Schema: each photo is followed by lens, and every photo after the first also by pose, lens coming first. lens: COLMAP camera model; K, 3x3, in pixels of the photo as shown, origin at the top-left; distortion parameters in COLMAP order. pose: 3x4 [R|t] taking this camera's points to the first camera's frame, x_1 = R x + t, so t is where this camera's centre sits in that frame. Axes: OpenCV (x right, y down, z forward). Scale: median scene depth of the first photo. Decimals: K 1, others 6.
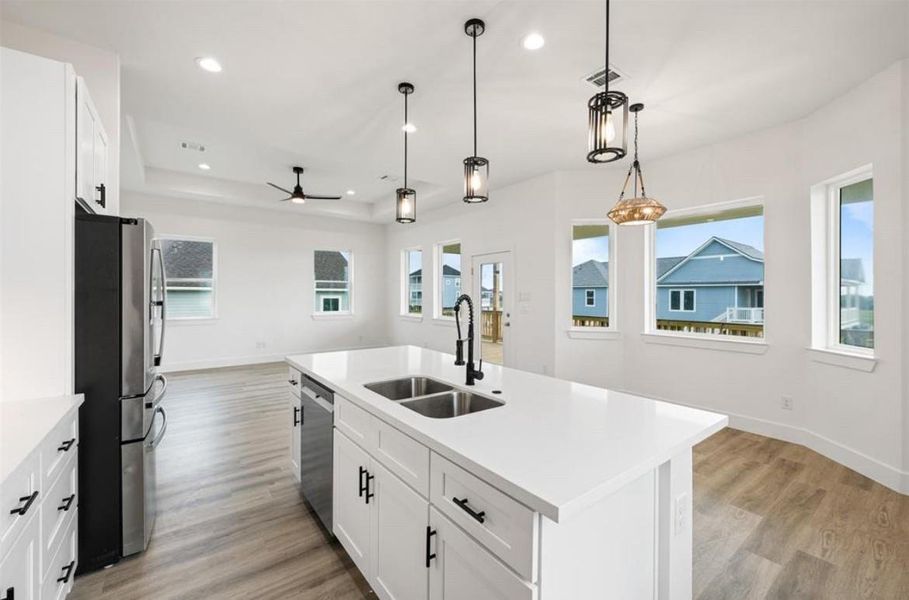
lens RADIAL K [[371.6, 0, 464.0], [0, 371.6, 297.4], [0, 0, 1]] dist [-0.000555, -0.000070]
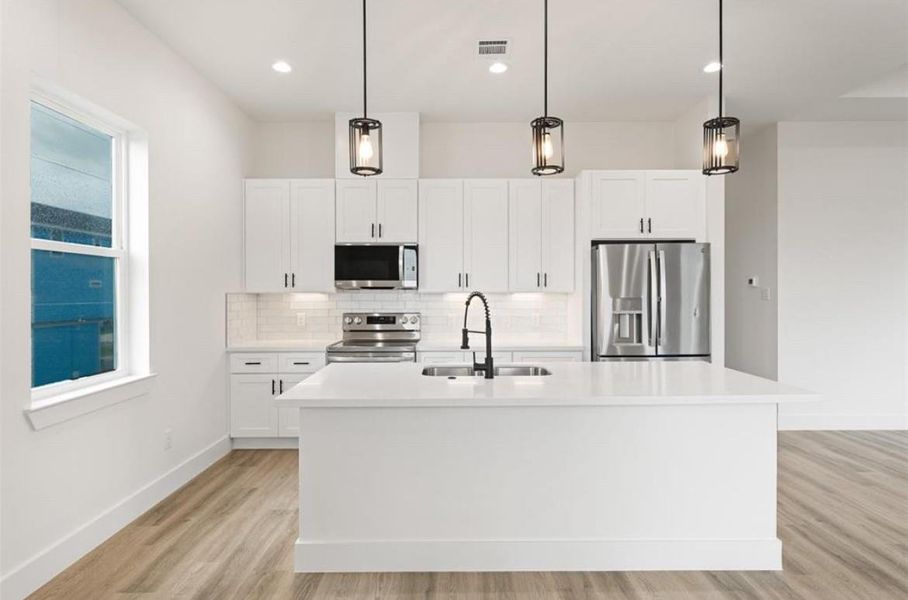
lens RADIAL K [[496.6, 0, 454.8], [0, 496.6, 294.7], [0, 0, 1]] dist [0.003368, 0.000713]
pose [[-0.620341, 0.002100, -0.784329, 0.809942], [-0.002254, 0.999988, 0.004460, -0.004616], [0.784329, 0.004535, -0.620329, 1.219387]]
